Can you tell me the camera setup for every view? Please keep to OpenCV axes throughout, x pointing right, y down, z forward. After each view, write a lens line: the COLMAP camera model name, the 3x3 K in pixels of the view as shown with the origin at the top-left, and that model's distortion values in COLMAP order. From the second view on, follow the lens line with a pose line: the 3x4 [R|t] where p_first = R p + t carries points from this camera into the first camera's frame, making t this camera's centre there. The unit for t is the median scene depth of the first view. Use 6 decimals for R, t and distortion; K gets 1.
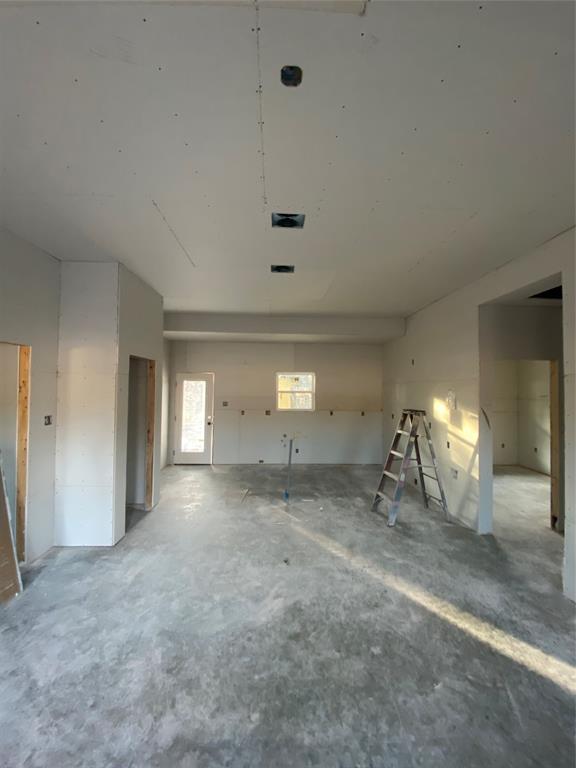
lens RADIAL K [[305.5, 0, 288.0], [0, 305.5, 384.0], [0, 0, 1]] dist [0.001794, -0.011569]
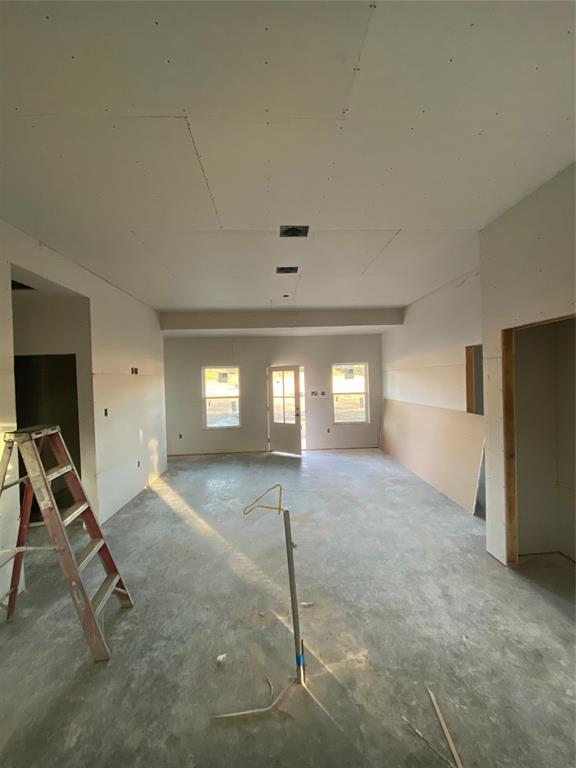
lens RADIAL K [[305.5, 0, 288.0], [0, 305.5, 384.0], [0, 0, 1]] dist [0.001794, -0.011569]
pose [[-0.999786, 0.019674, -0.006335, 0.013890], [0.019706, 0.999793, -0.005013, 0.040523], [0.006235, -0.005137, -0.999967, 2.433819]]
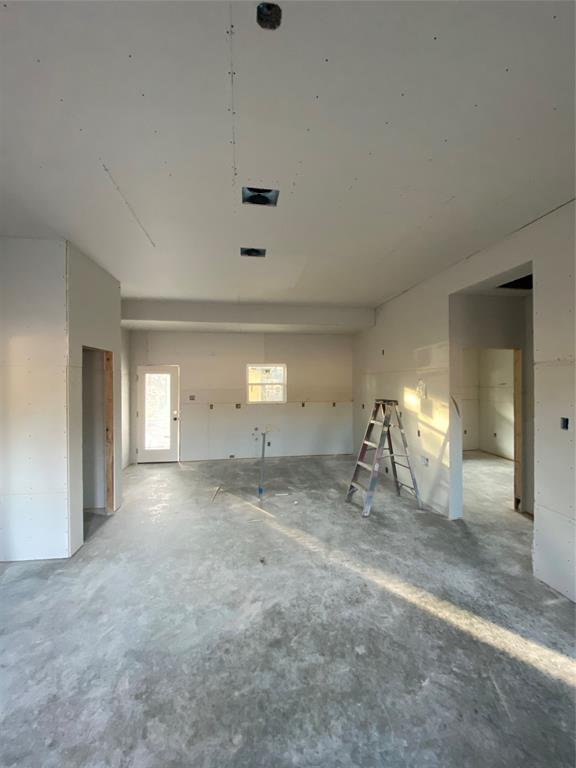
lens RADIAL K [[305.5, 0, 288.0], [0, 305.5, 384.0], [0, 0, 1]] dist [0.001794, -0.011569]
pose [[0.994368, -0.016482, 0.104697, -0.021094], [0.013621, 0.999516, 0.027983, 0.000394], [-0.105107, -0.026399, 0.994110, 0.066814]]
